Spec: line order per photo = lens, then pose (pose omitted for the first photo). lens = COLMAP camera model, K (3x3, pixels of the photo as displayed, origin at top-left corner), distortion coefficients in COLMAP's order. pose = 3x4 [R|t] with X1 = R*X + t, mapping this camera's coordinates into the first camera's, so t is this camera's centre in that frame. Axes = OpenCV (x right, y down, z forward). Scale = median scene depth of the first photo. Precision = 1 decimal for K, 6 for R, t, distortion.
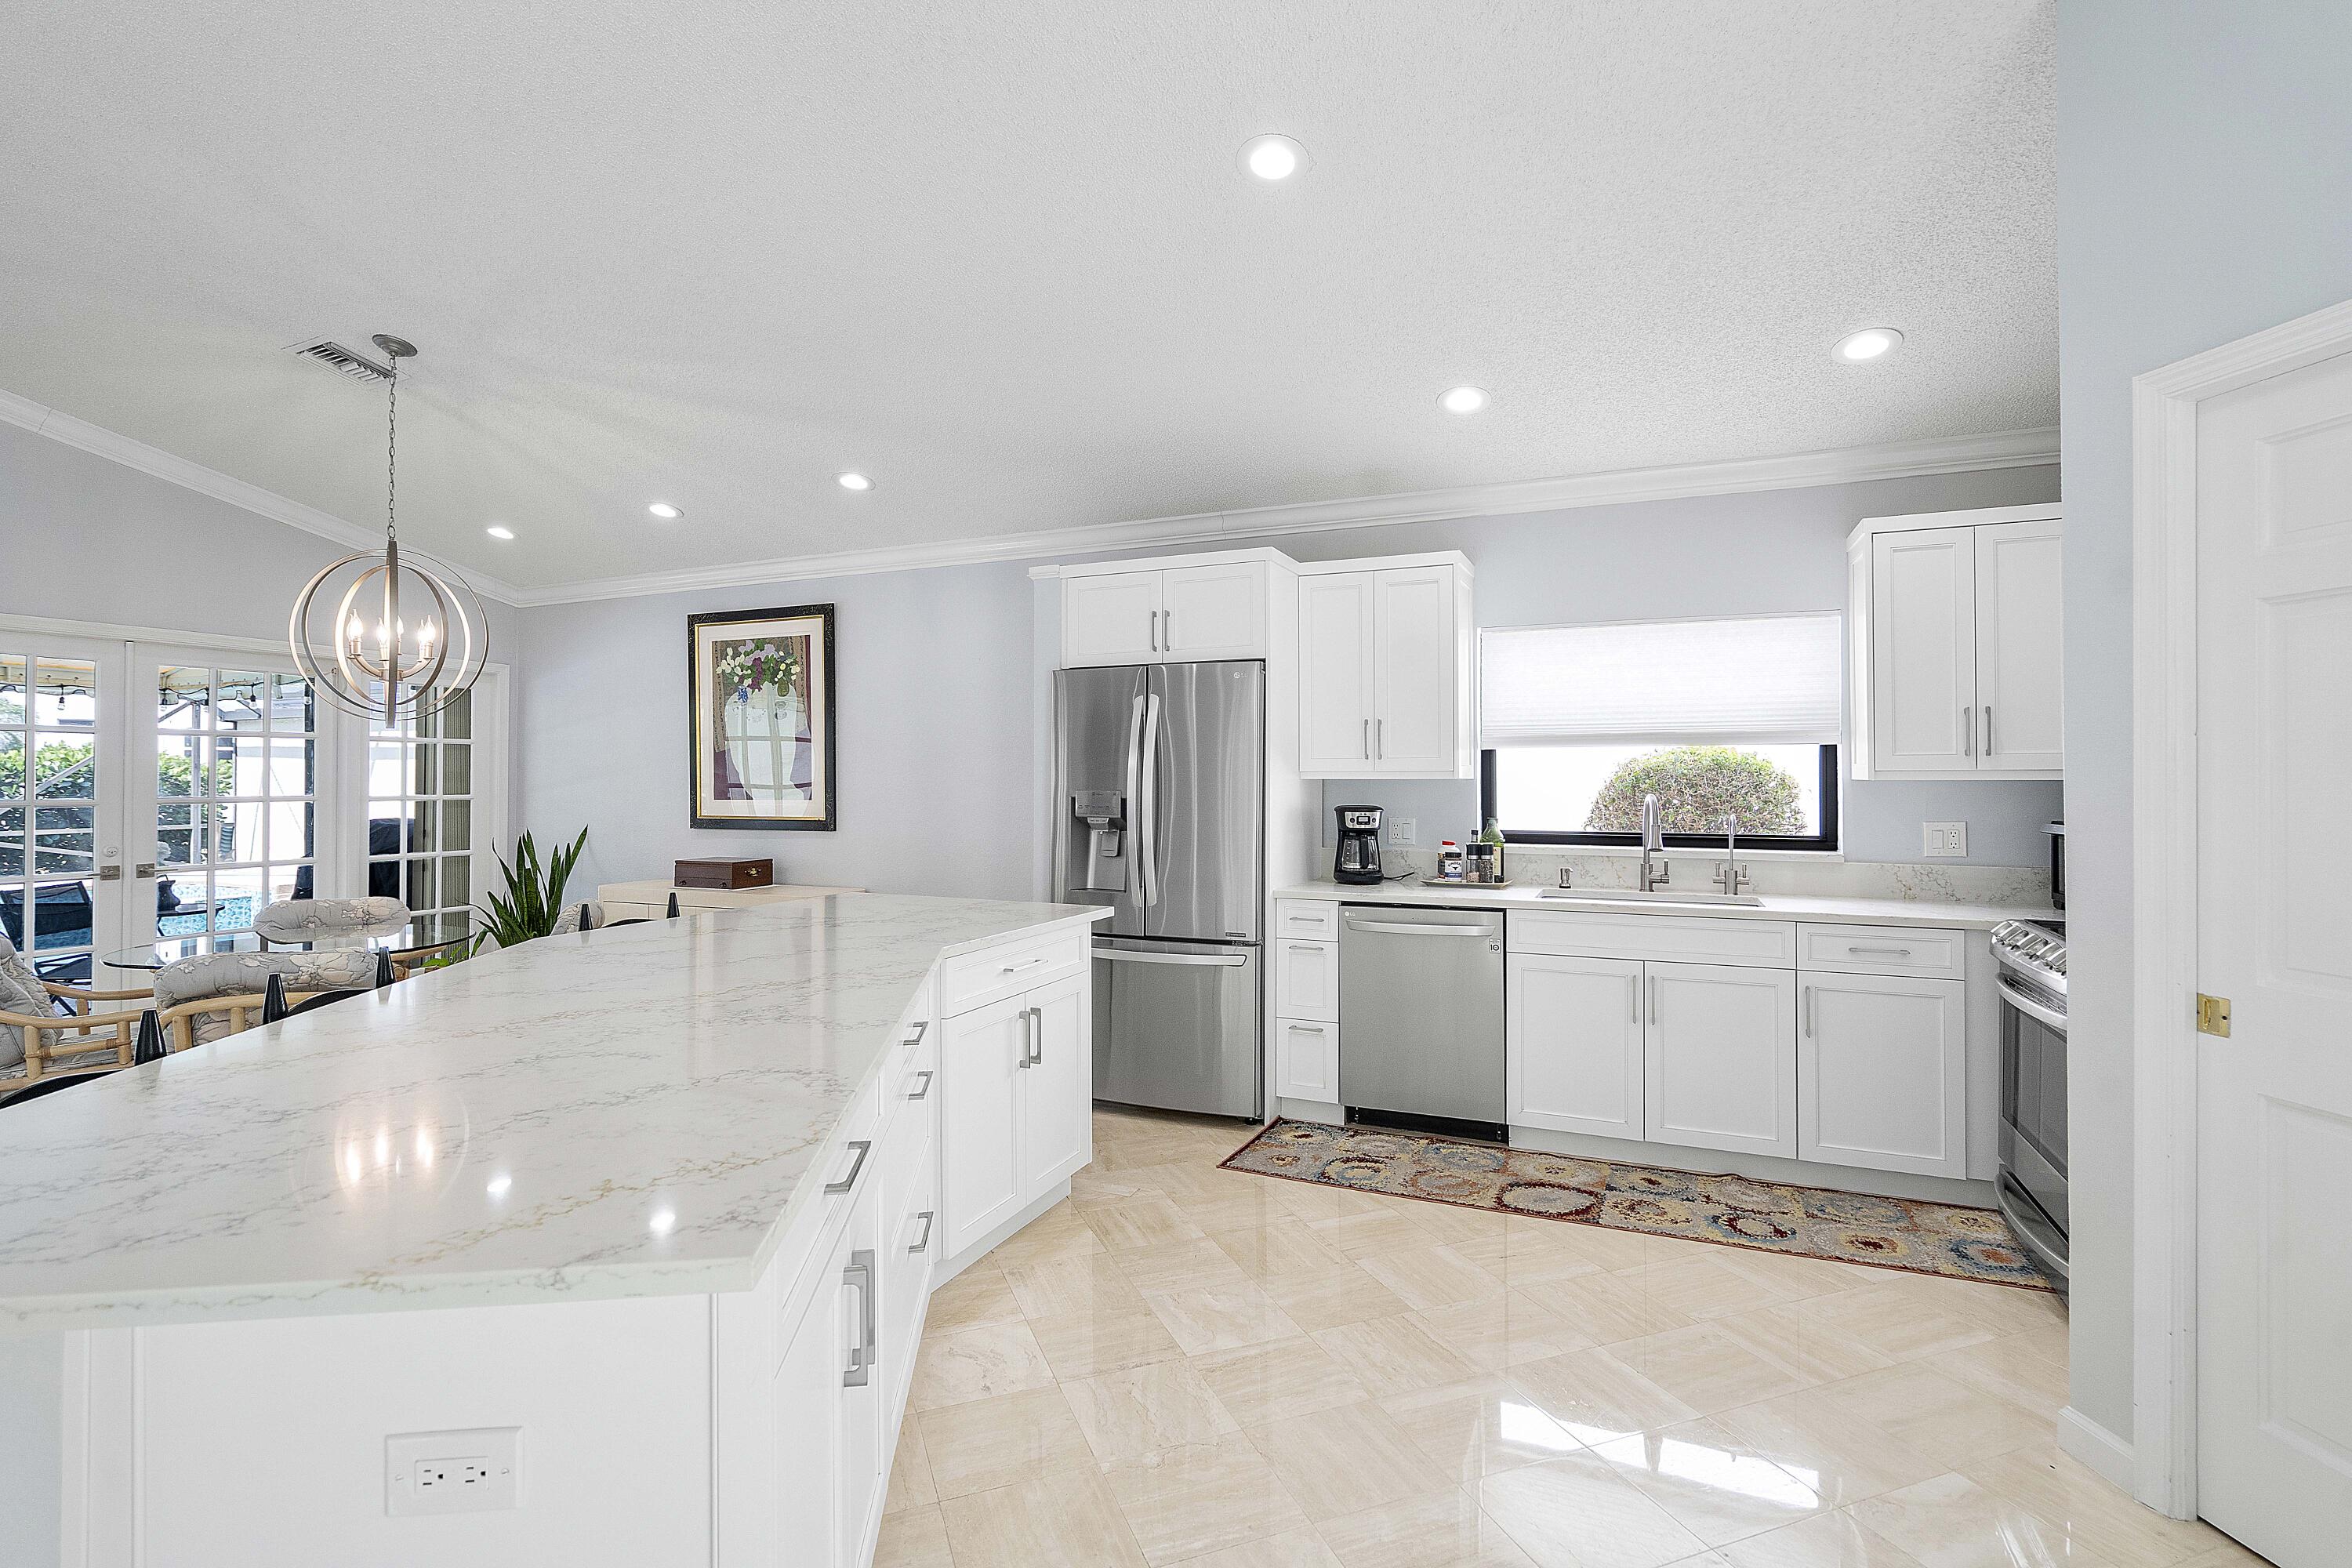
lens RADIAL K [[1091.1, 0, 1179.4], [0, 1091.1, 763.5], [0, 0, 1]] dist [-0.001182, 0.000292]
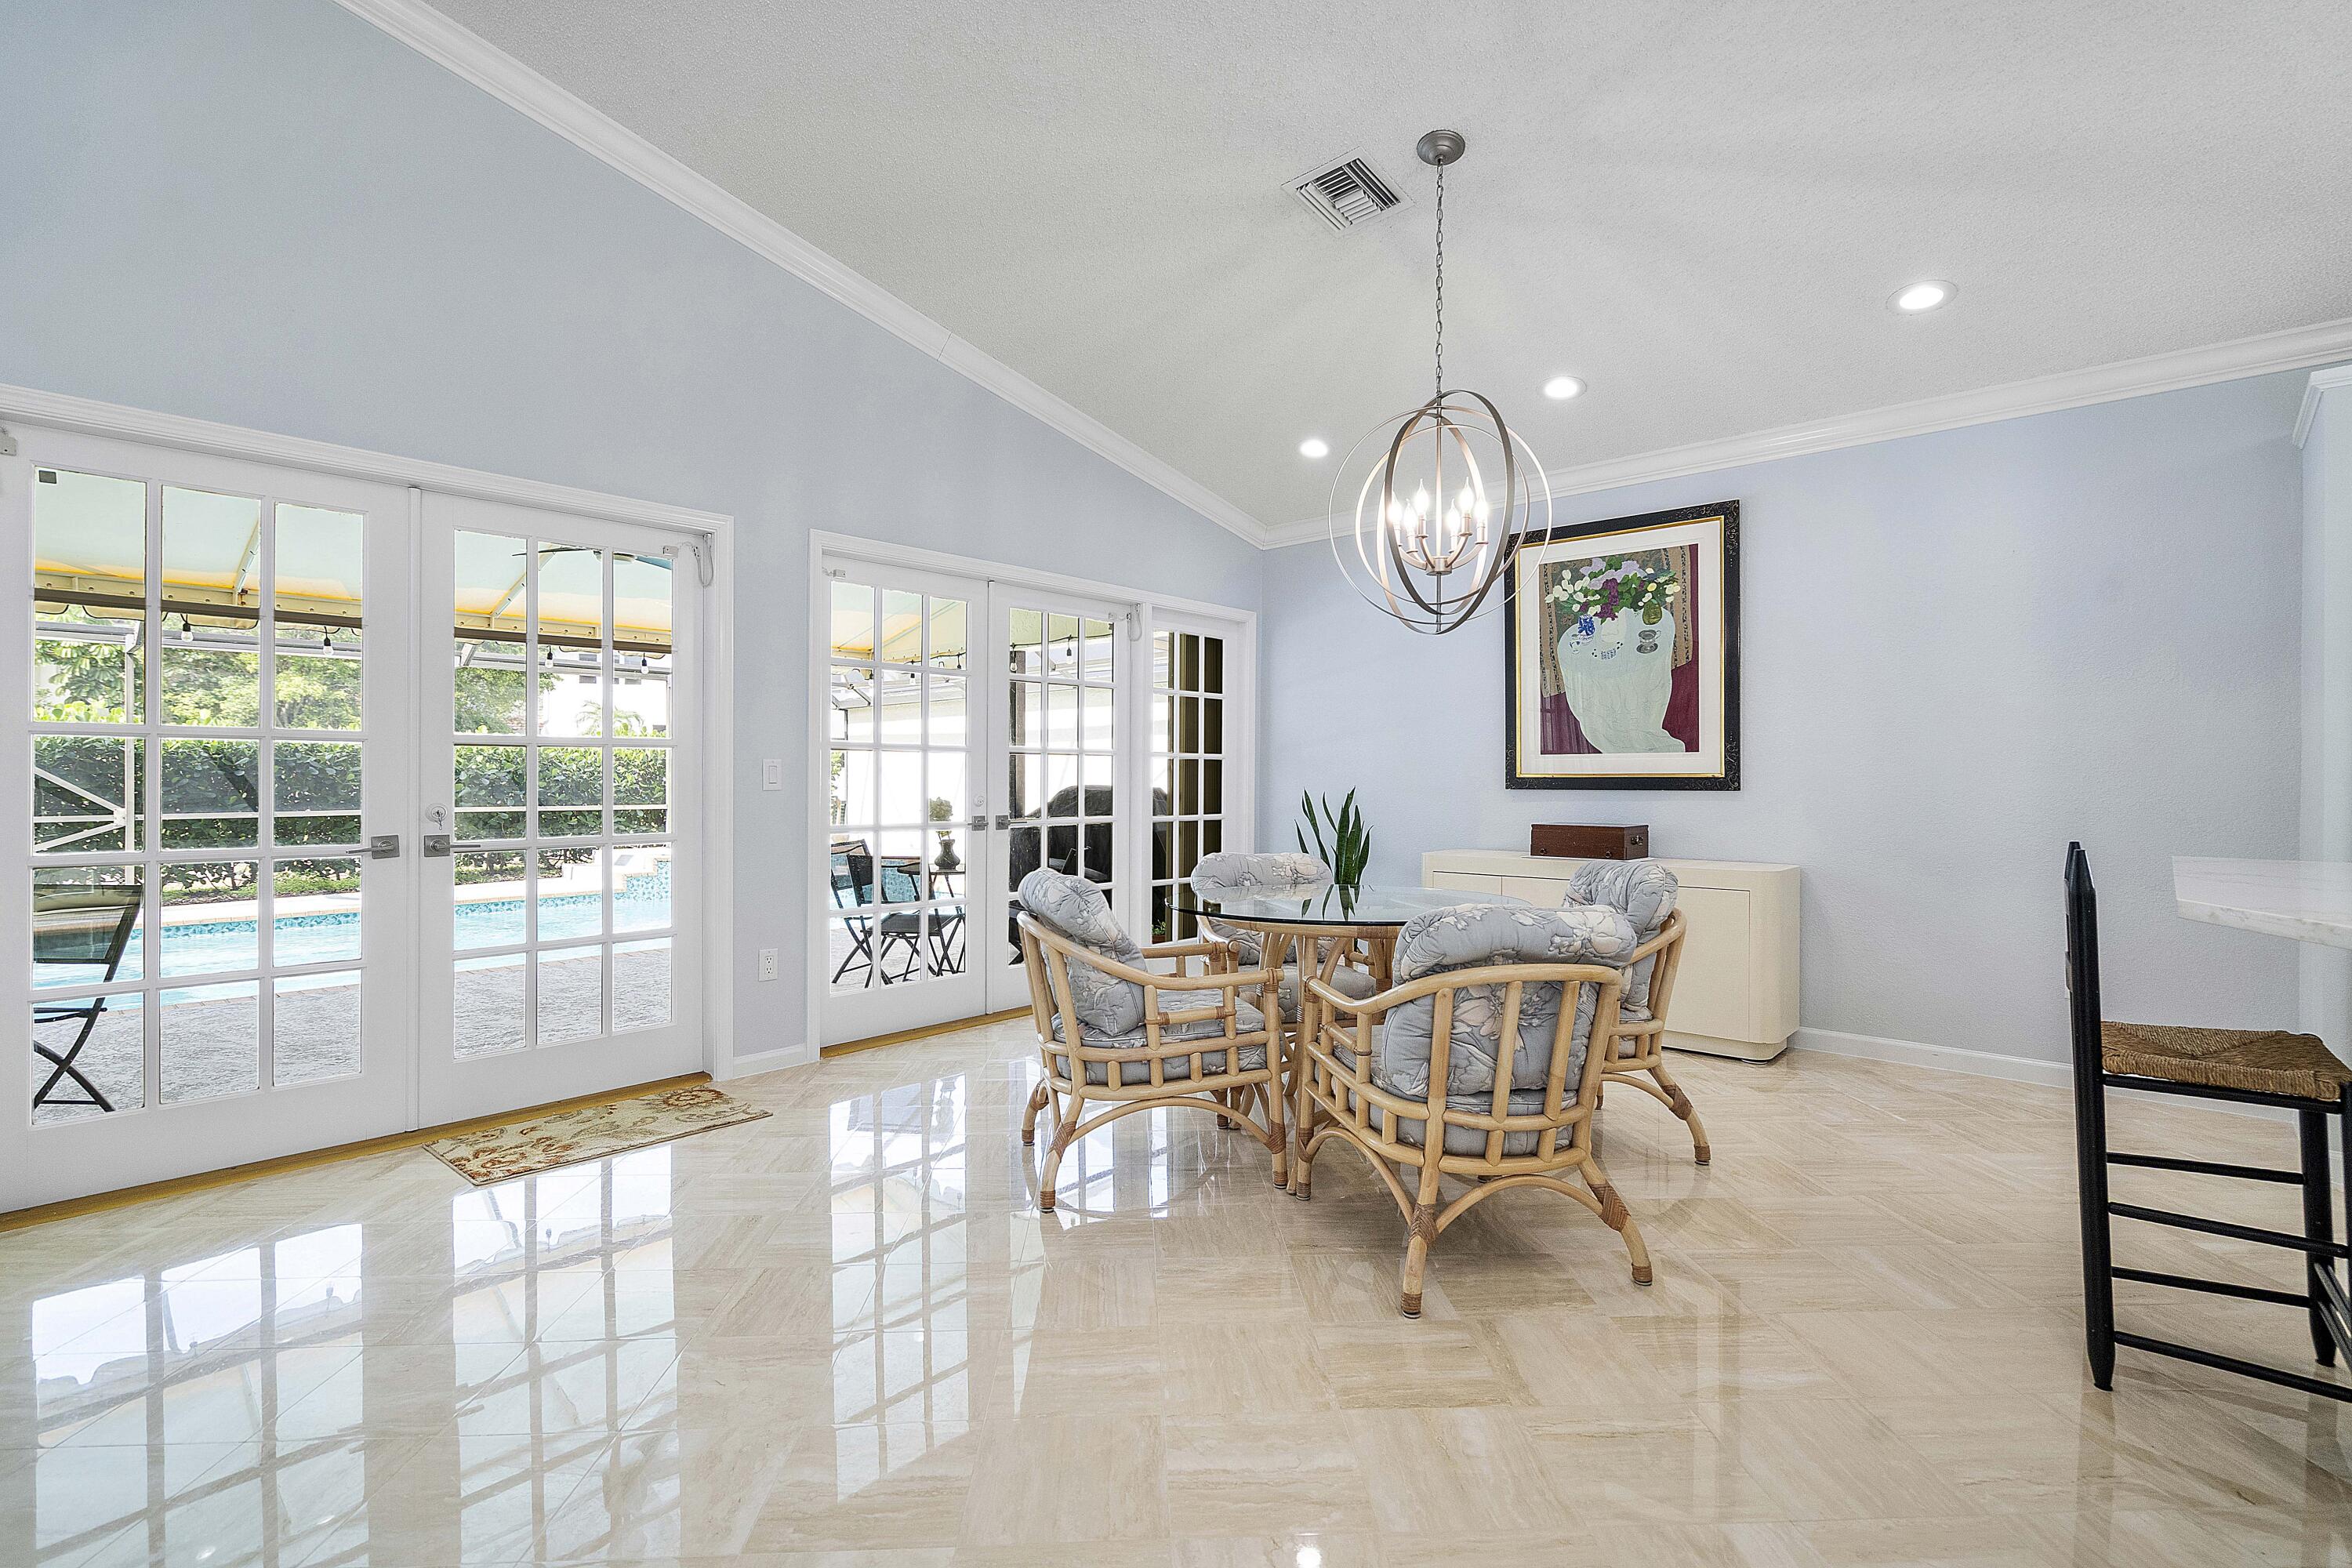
lens RADIAL K [[1091.1, 0, 1183.7], [0, 1091.1, 773.0], [0, 0, 1]] dist [-0.001182, 0.000292]
pose [[0.948131, 0.003095, -0.317864, -0.434689], [-0.000451, 0.999965, 0.008392, 0.041553], [0.317879, -0.007813, 0.948099, 0.127677]]
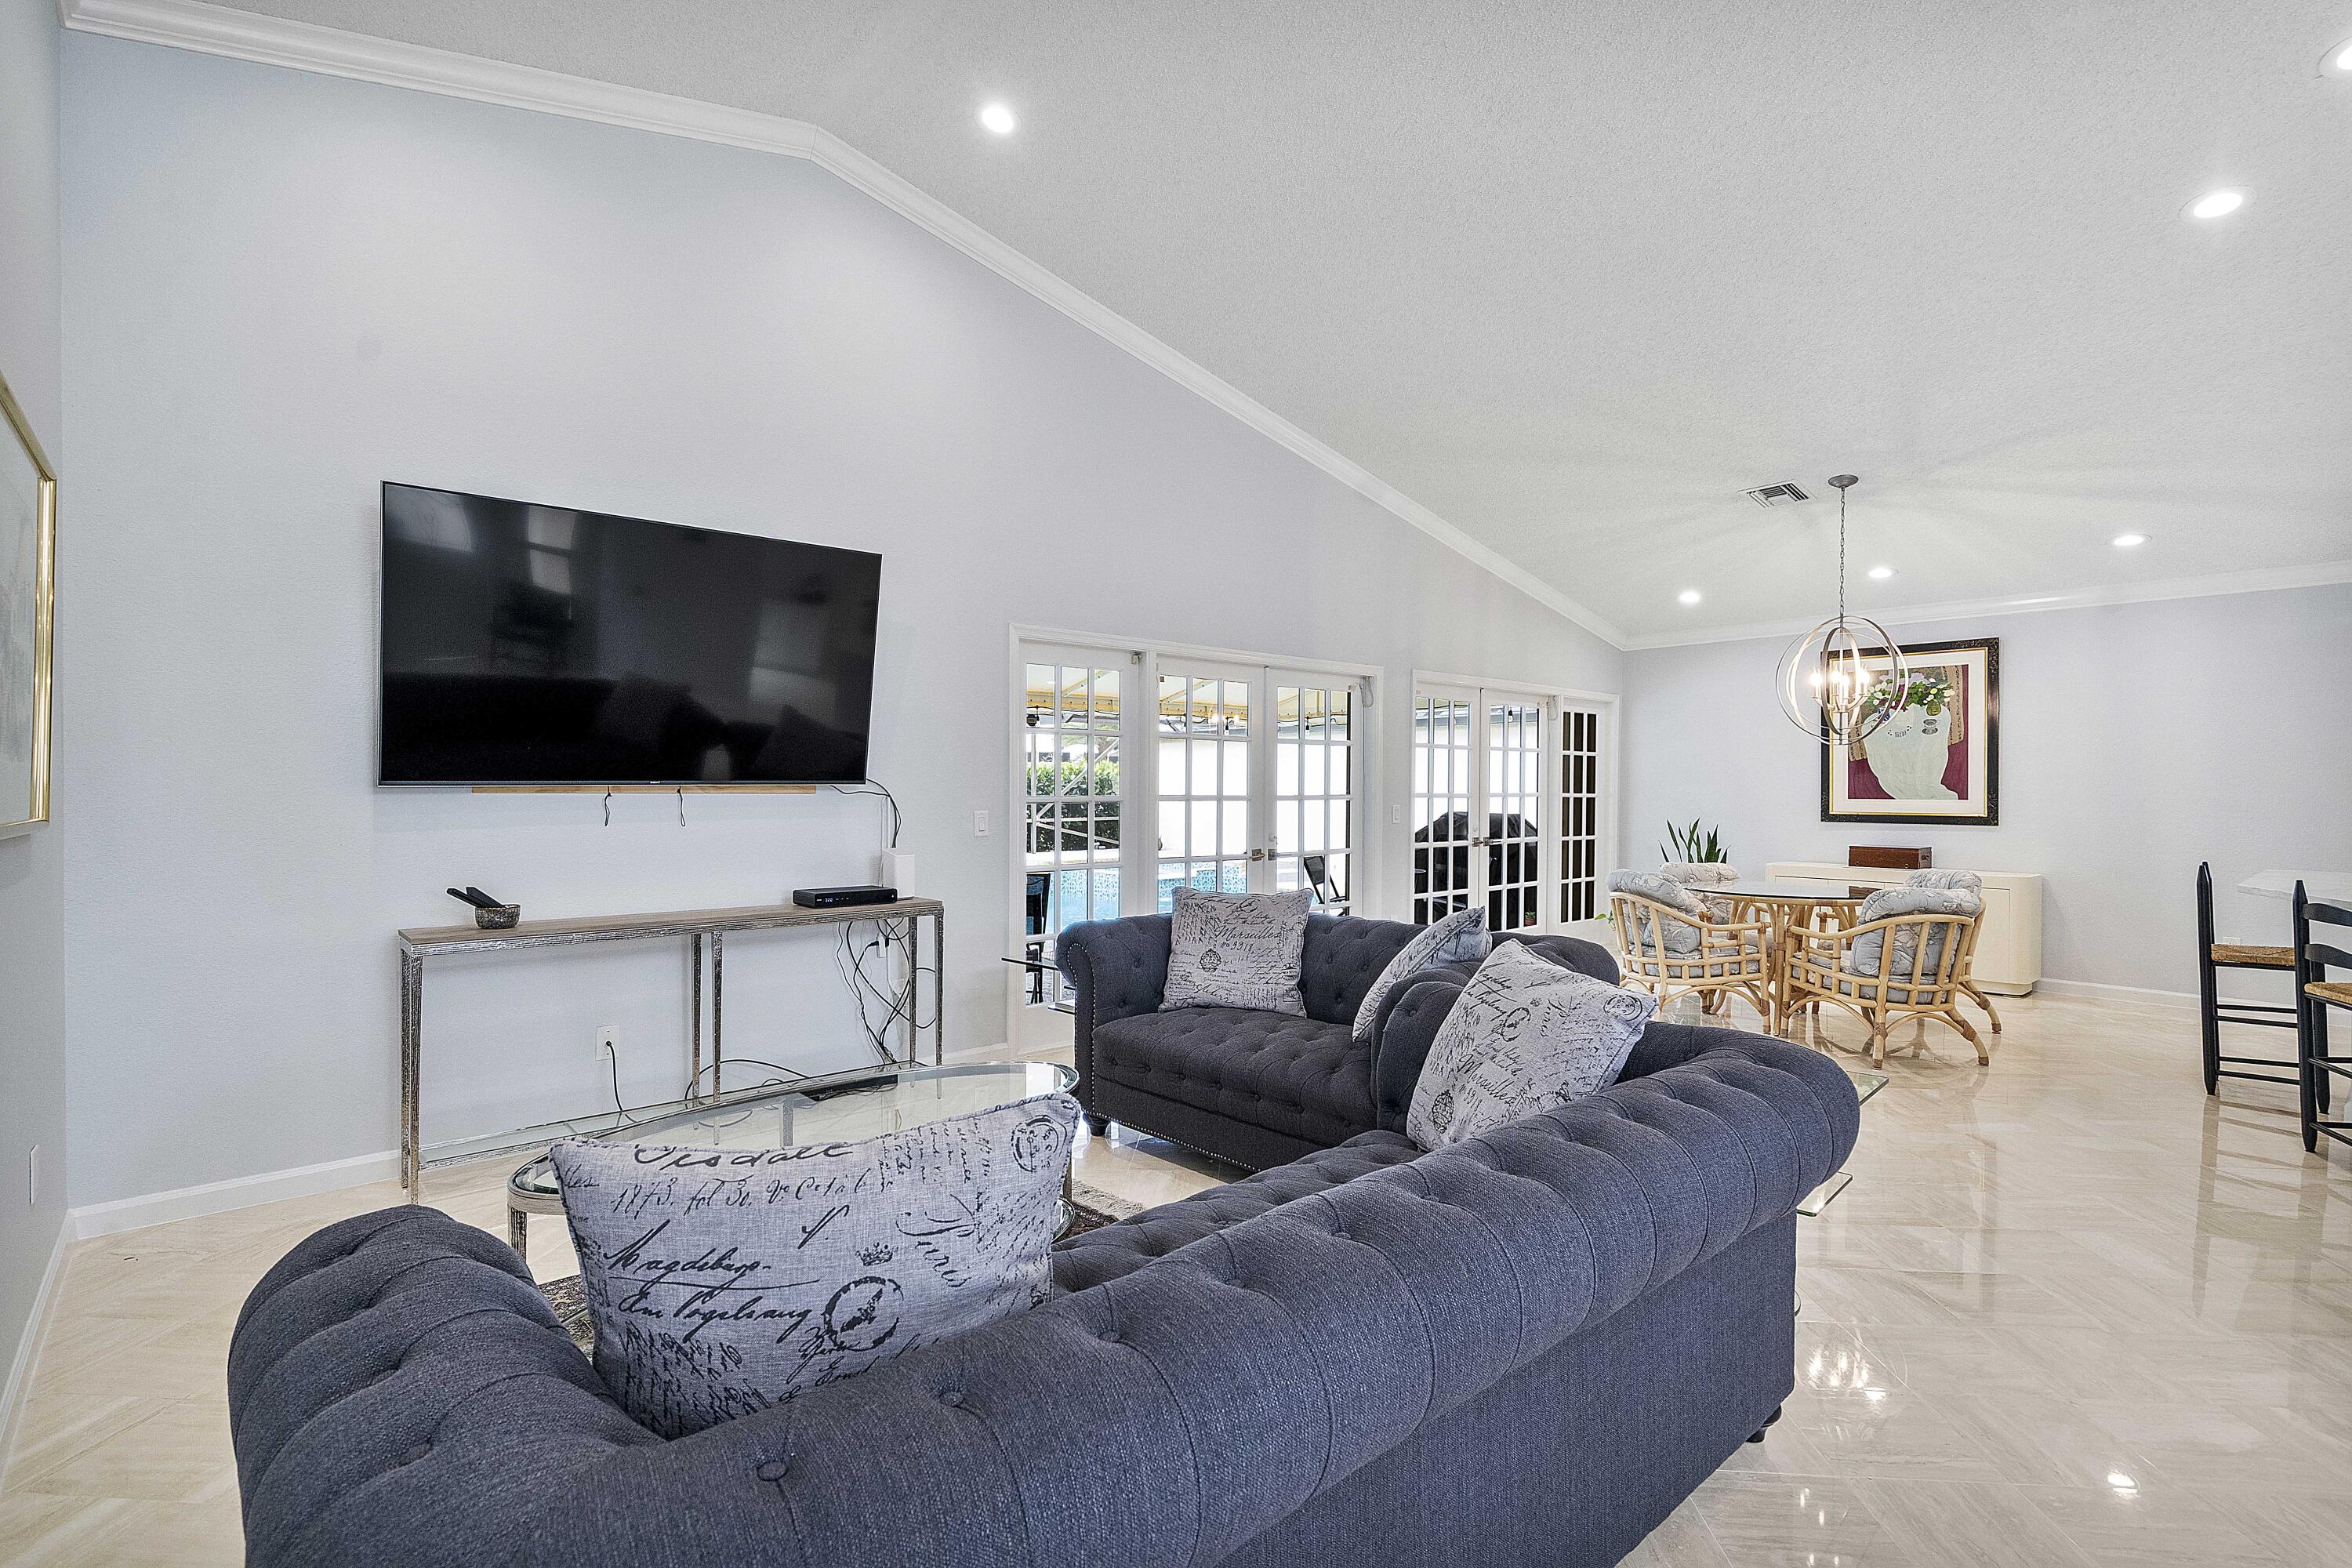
lens RADIAL K [[1091.1, 0, 1180.0], [0, 1091.1, 787.0], [0, 0, 1]] dist [-0.001182, 0.000292]
pose [[0.903623, 0.007060, -0.428270, -0.602999], [-0.001360, 0.999906, 0.013612, 0.003396], [0.428326, -0.011718, 0.903548, -0.469103]]
